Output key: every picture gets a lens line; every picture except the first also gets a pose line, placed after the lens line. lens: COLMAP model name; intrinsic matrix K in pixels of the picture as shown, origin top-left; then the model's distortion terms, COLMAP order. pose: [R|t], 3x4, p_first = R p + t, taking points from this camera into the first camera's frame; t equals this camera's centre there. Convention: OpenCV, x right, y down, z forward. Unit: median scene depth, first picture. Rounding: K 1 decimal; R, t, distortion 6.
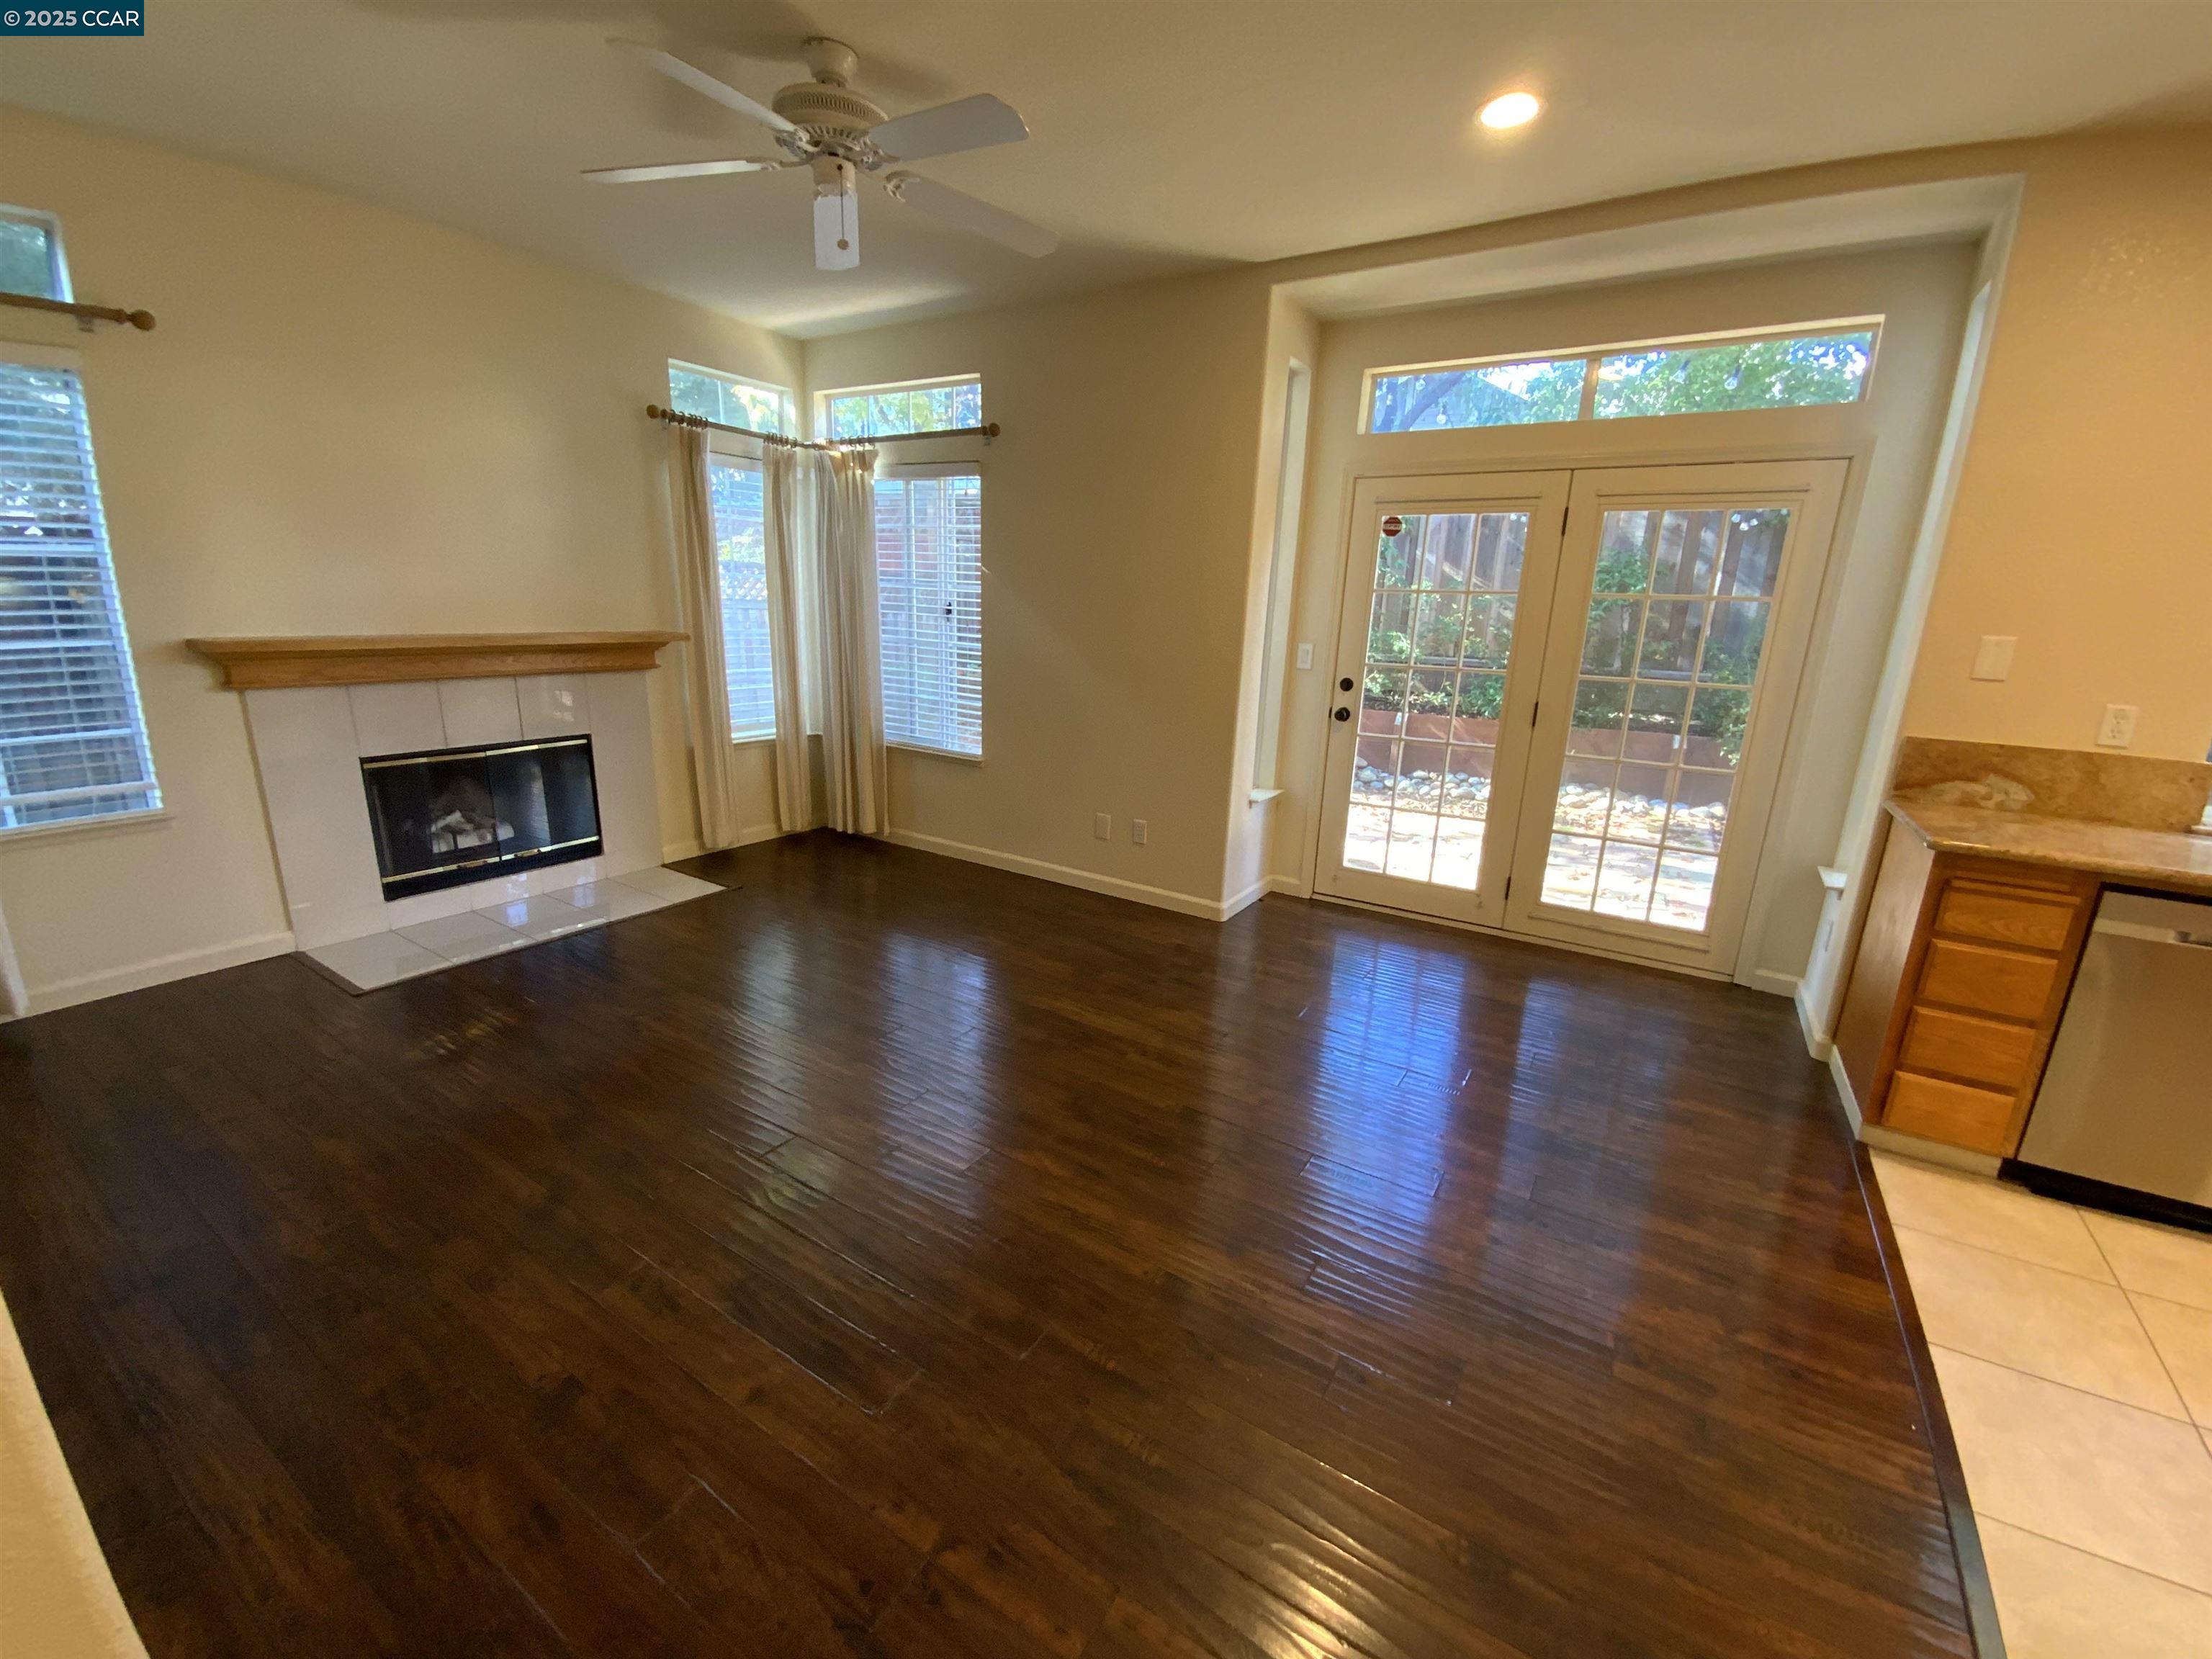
lens RADIAL K [[903.4, 0, 1105.2], [0, 903.4, 833.2], [0, 0, 1]] dist [0.023307, -0.019268]
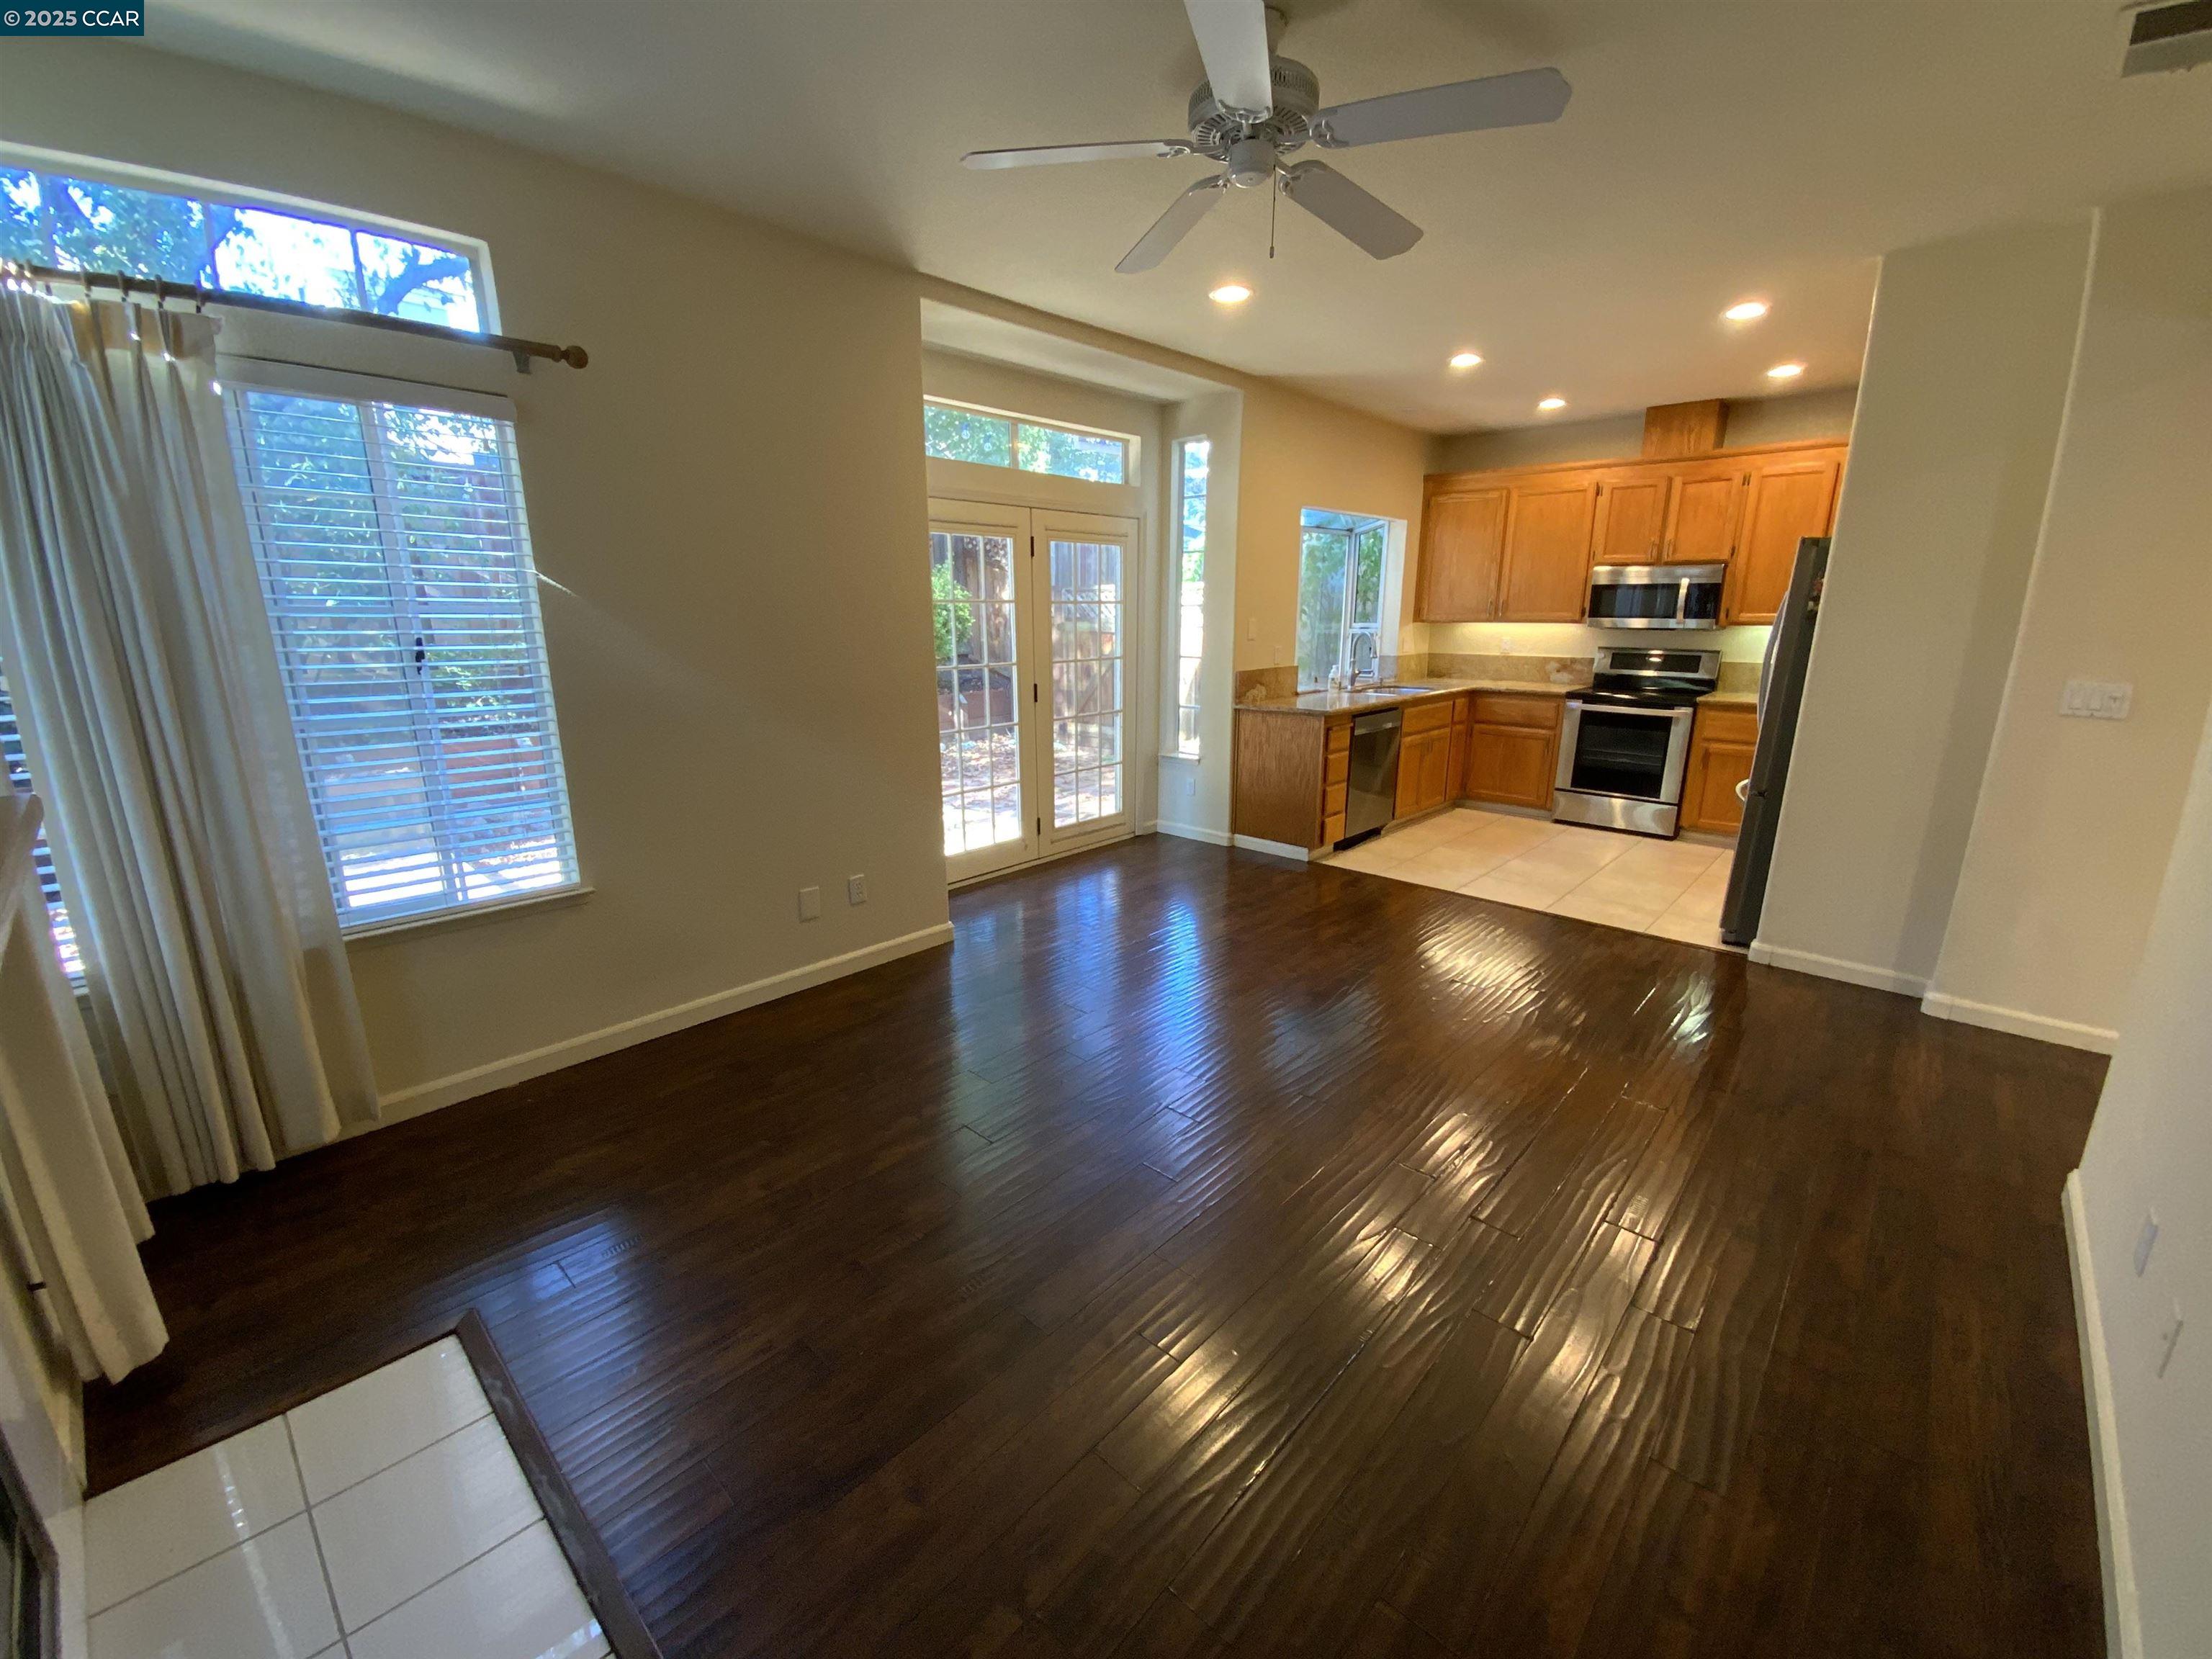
lens RADIAL K [[898.3, 0, 1103.5], [0, 898.3, 835.5], [0, 0, 1]] dist [0.015024, -0.013398]
pose [[0.173480, -0.270490, 0.946963, -0.695683], [0.266305, 0.938606, 0.219317, -0.167849], [-0.948149, 0.214134, 0.234862, 0.554731]]
